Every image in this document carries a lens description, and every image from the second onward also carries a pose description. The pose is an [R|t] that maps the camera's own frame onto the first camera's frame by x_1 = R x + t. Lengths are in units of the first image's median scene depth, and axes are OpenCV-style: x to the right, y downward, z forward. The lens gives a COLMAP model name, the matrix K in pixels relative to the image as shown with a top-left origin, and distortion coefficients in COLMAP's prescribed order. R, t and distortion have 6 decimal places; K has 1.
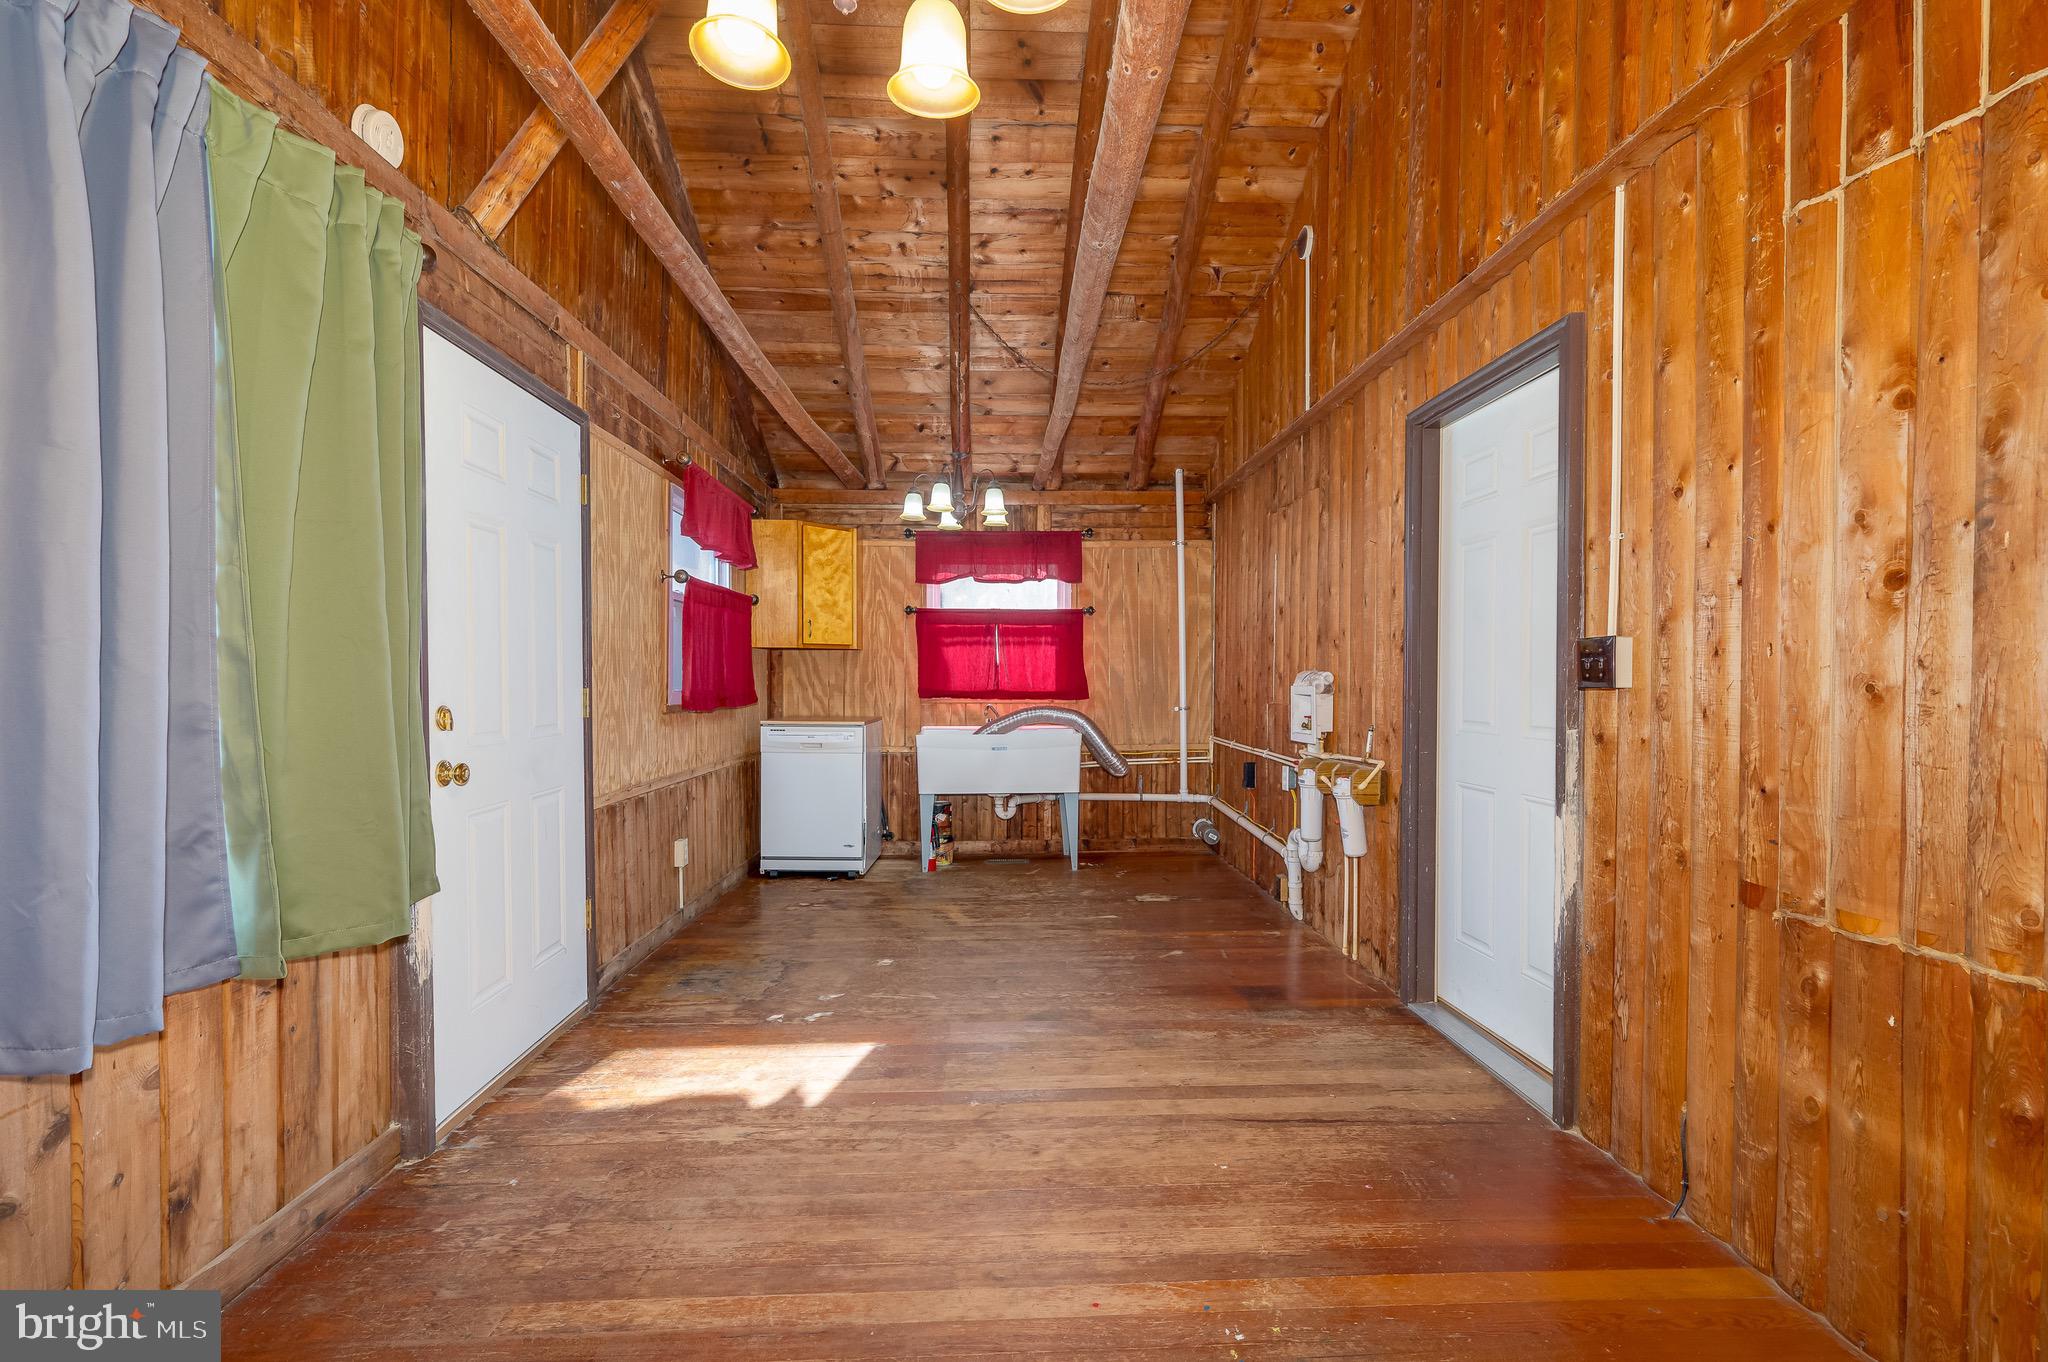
lens RADIAL K [[889.5, 0, 1029.4], [0, 889.5, 693.9], [0, 0, 1]] dist [0.000091, 0.000114]
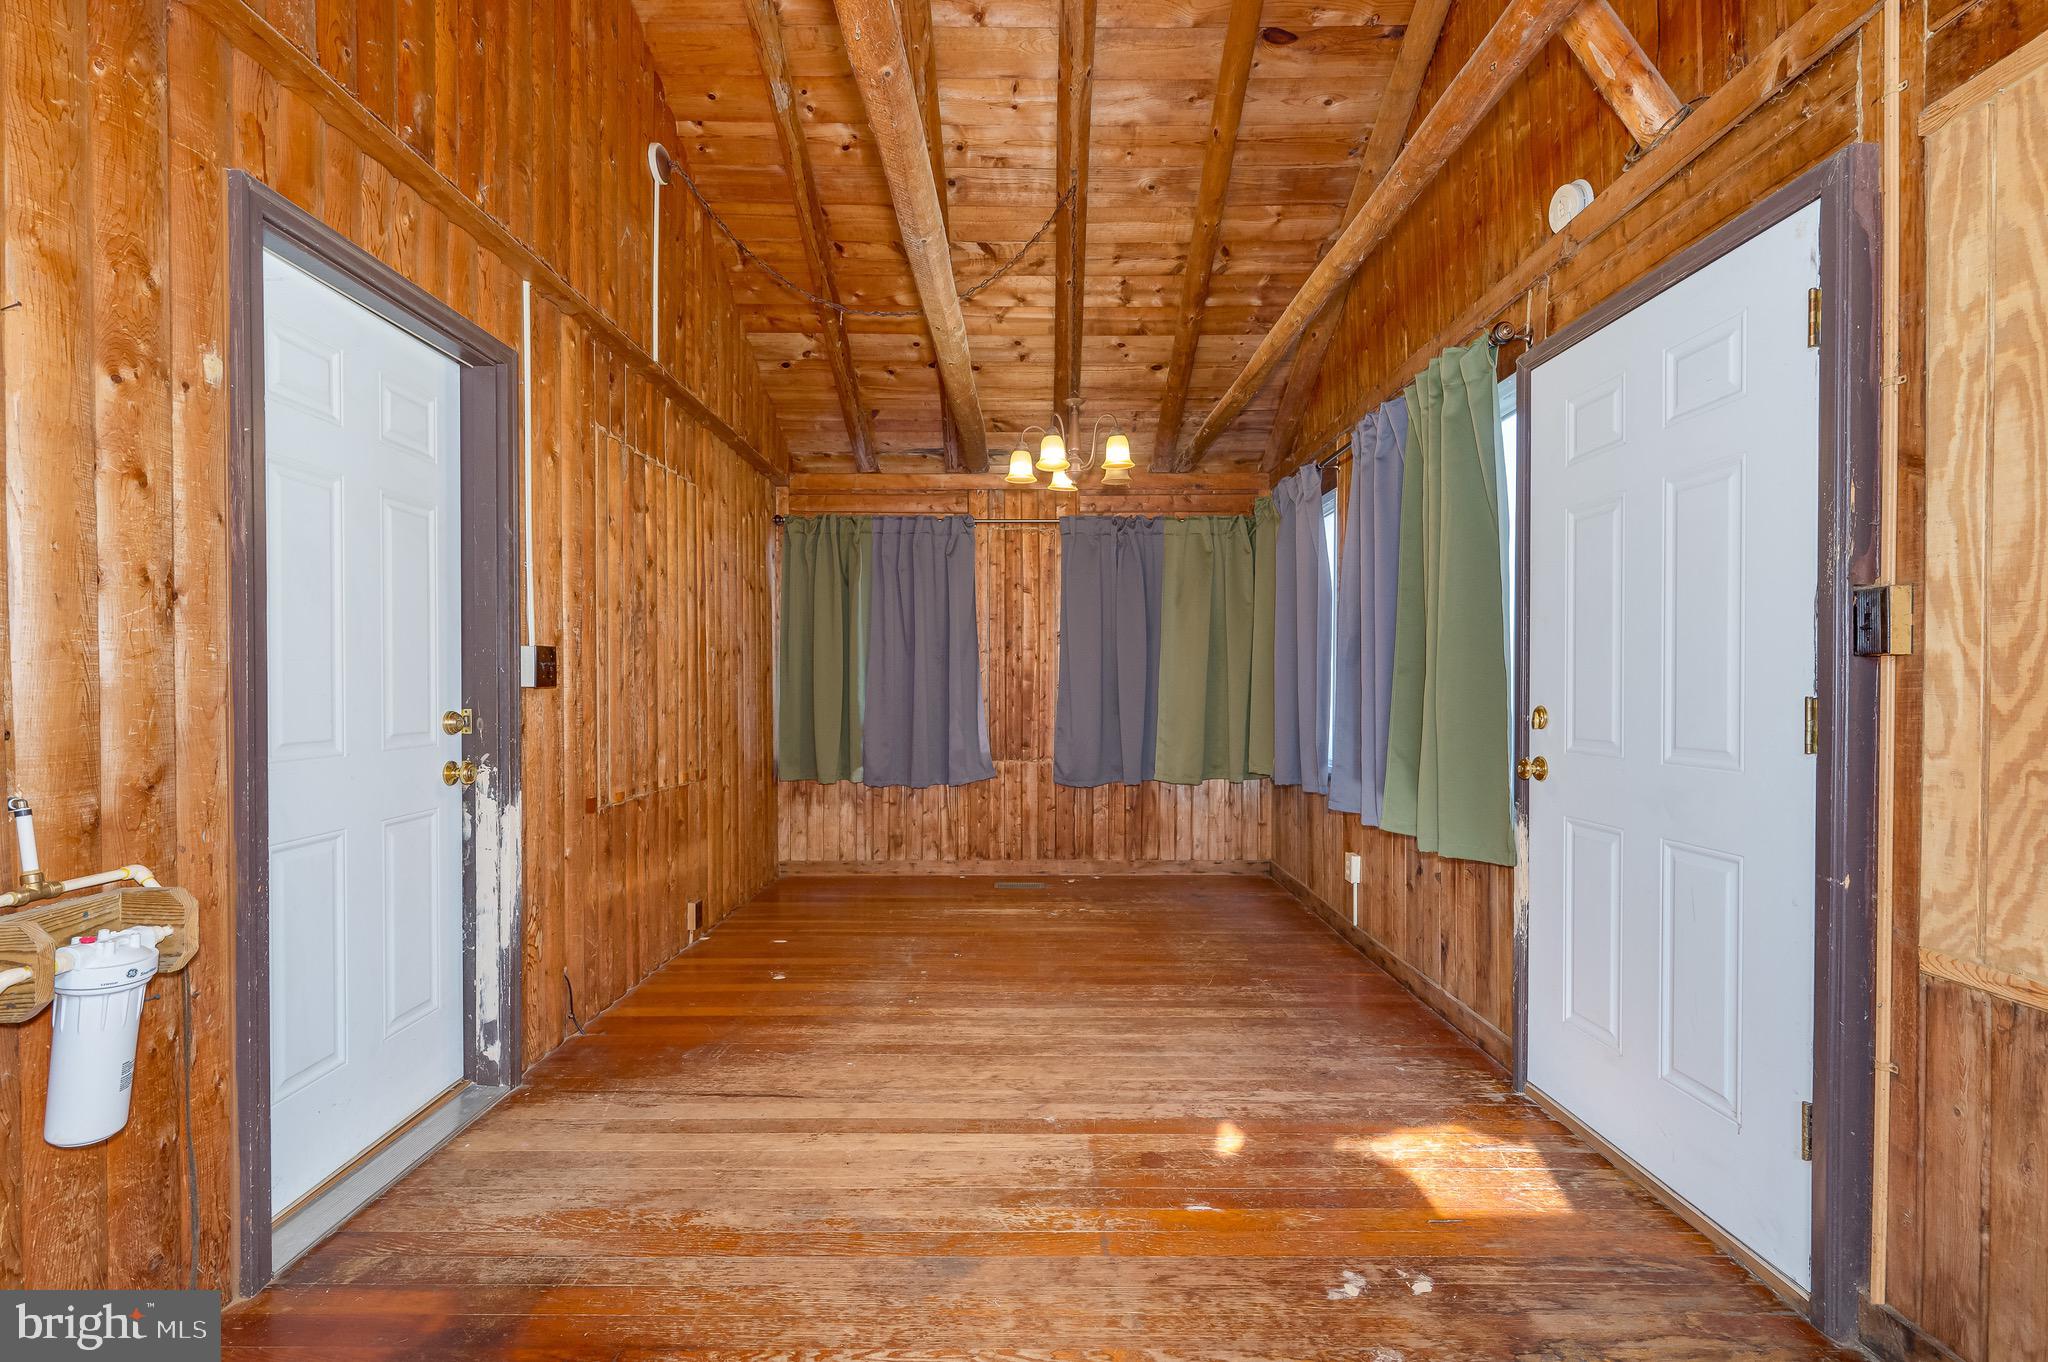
lens RADIAL K [[889.5, 0, 1029.4], [0, 889.5, 693.9], [0, 0, 1]] dist [0.000091, 0.000114]
pose [[-0.999216, -0.002573, 0.039494, -0.035106], [-0.001505, 0.999633, 0.027066, -0.012508], [-0.039549, 0.026985, -0.998853, 0.908150]]
